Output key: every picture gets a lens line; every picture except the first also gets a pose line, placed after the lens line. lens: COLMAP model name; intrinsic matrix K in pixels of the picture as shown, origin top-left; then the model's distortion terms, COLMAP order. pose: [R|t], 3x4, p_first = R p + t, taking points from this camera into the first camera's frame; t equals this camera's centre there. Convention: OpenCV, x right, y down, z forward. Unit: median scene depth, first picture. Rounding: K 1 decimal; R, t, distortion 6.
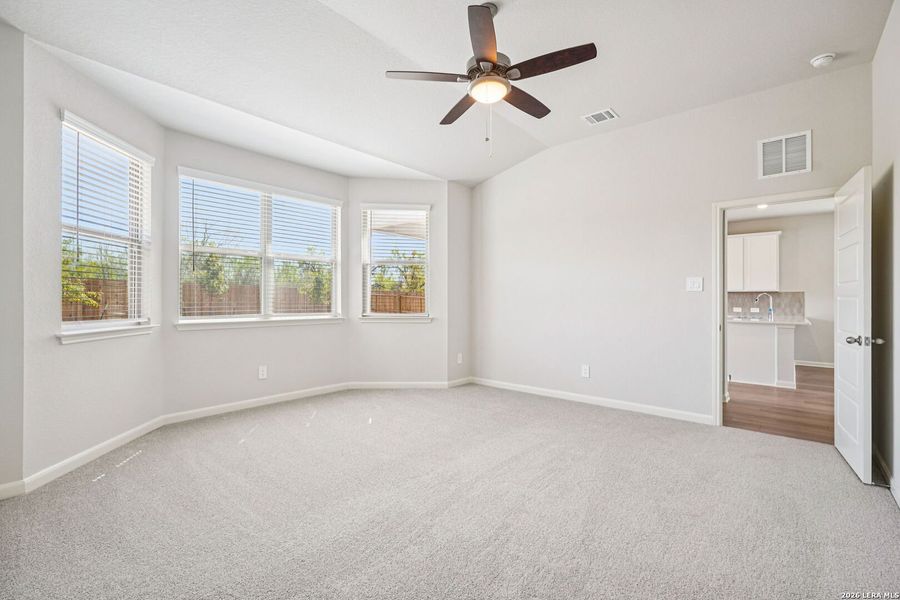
lens RADIAL K [[405.6, 0, 445.2], [0, 405.6, 295.6], [0, 0, 1]] dist [-0.001744, -0.000425]
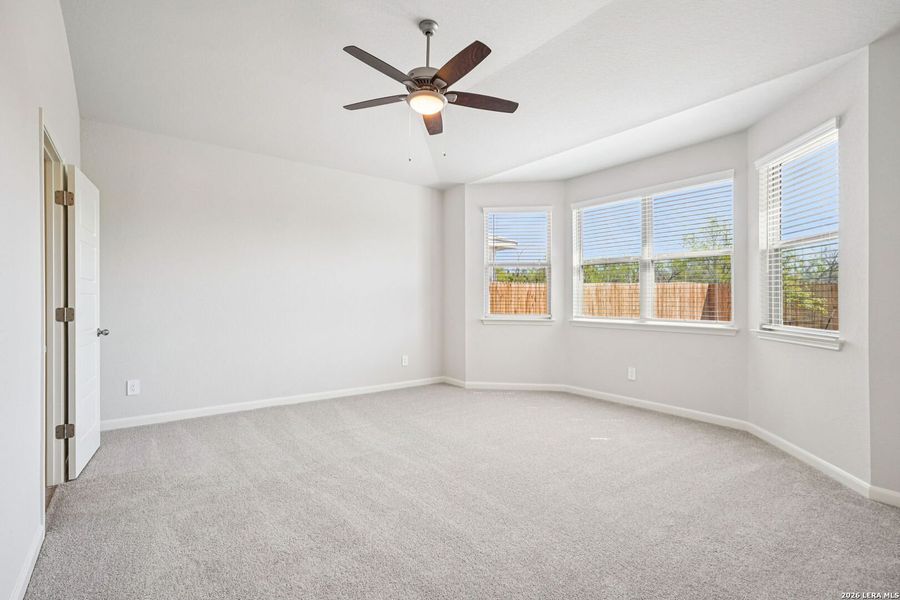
lens RADIAL K [[405.6, 0, 442.1], [0, 405.6, 300.7], [0, 0, 1]] dist [-0.001744, -0.000425]
pose [[-0.202839, -0.004999, -0.979199, 0.627106], [-0.000382, 0.999987, -0.005026, 0.008866], [0.979212, -0.000646, -0.202838, 0.703298]]
